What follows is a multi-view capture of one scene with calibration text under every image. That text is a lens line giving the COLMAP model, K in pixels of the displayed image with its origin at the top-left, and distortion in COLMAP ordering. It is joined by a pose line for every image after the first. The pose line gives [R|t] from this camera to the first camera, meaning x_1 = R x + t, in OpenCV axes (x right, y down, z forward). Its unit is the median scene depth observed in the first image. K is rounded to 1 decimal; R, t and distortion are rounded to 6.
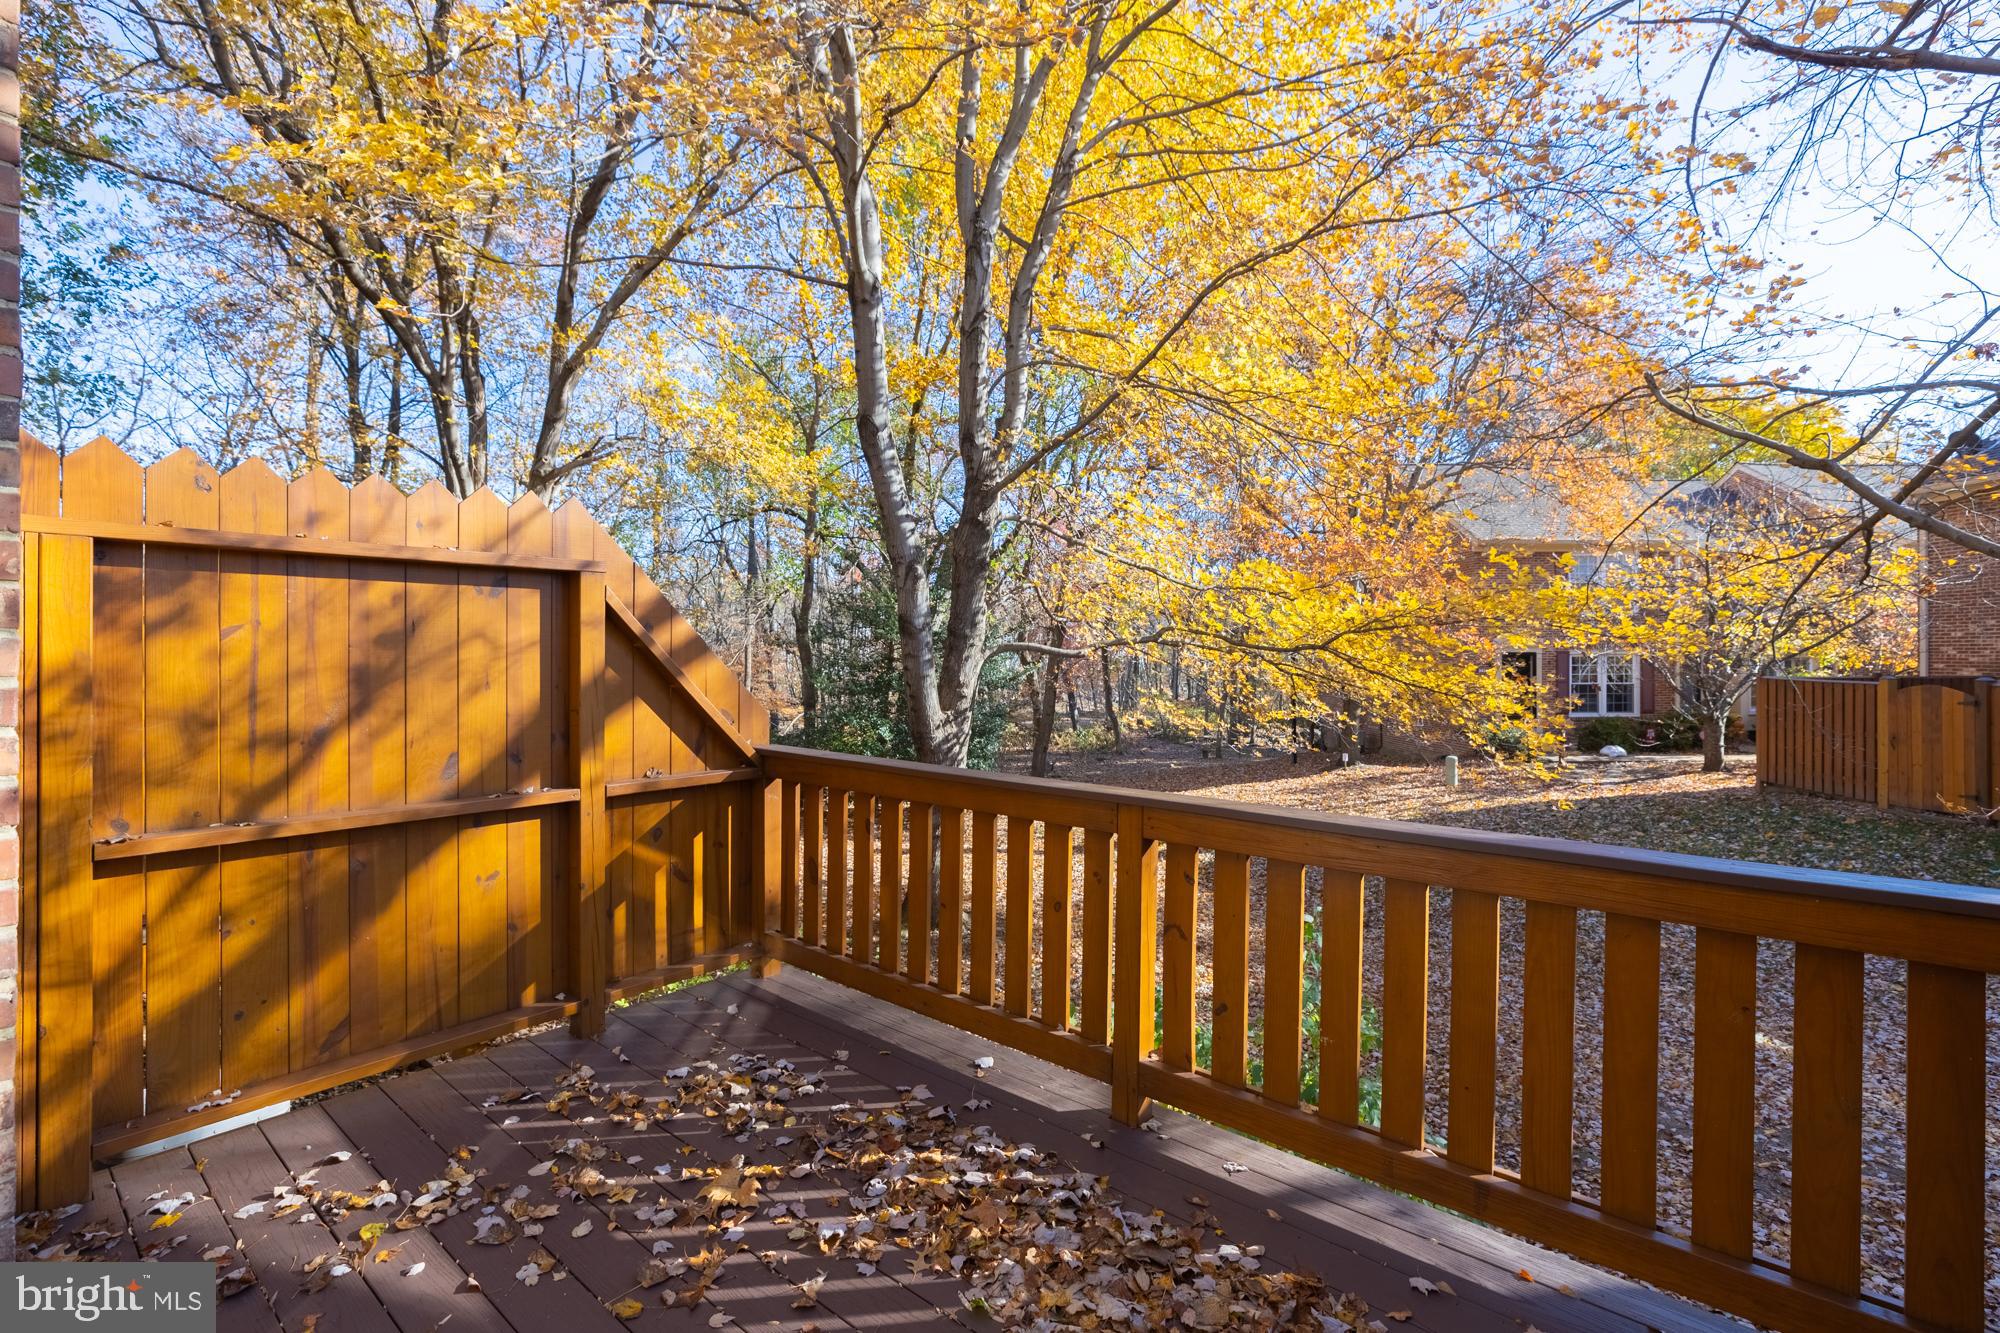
lens RADIAL K [[901.6, 0, 1000.0], [0, 901.6, 666.5], [0, 0, 1]] dist [-0.000537, -0.000158]
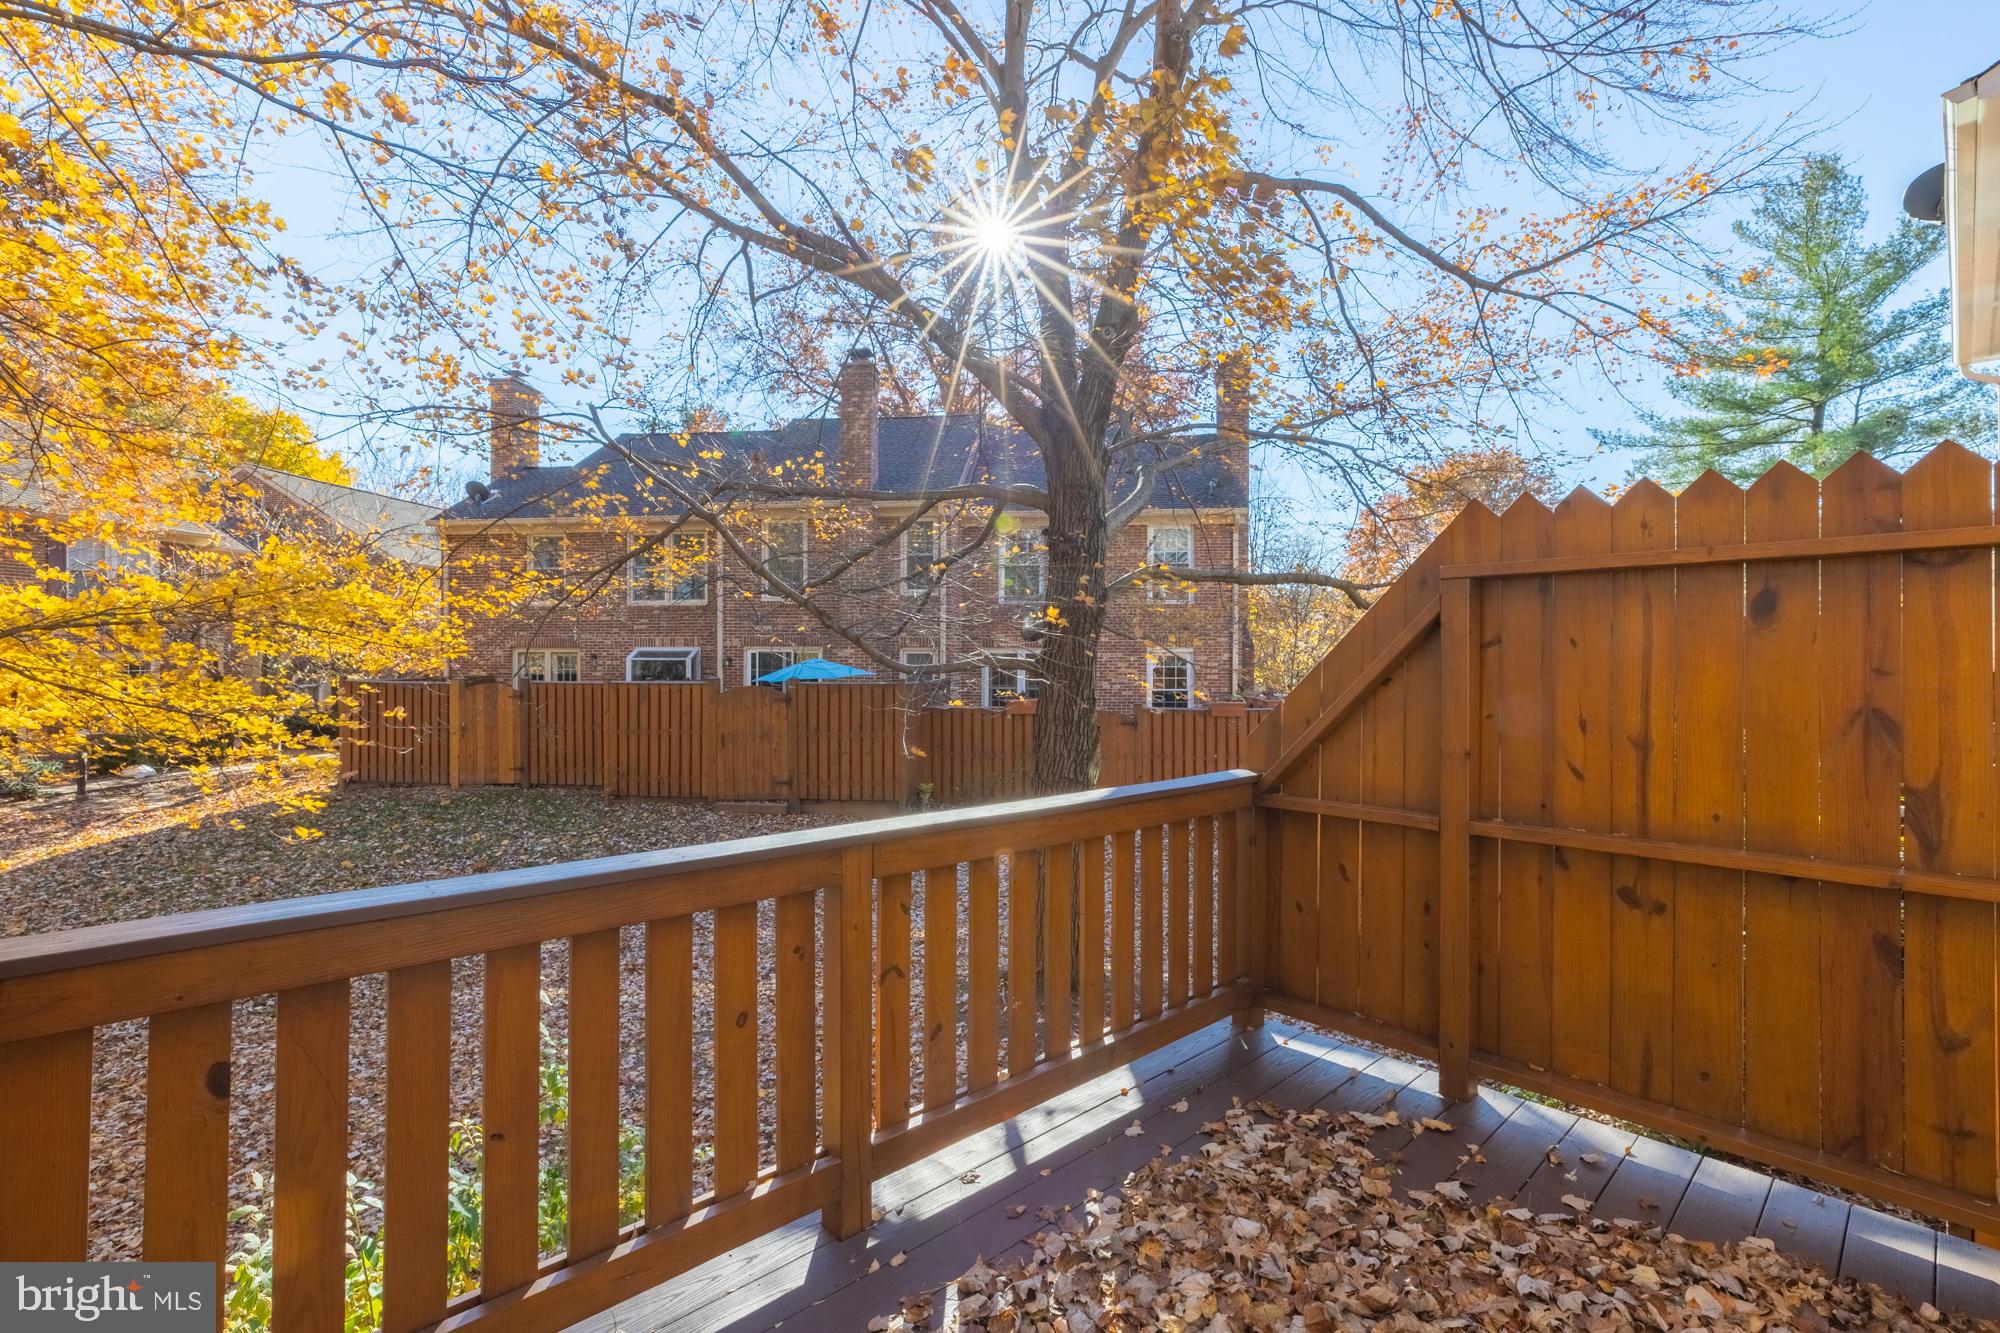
lens RADIAL K [[919.2, 0, 1005.9], [0, 919.2, 662.8], [0, 0, 1]] dist [0.001084, 0.000298]
pose [[0.104204, -0.002803, 0.994552, -0.774522], [0.009567, 0.999953, 0.001816, -0.014136], [-0.994510, 0.009326, 0.104226, 0.883540]]
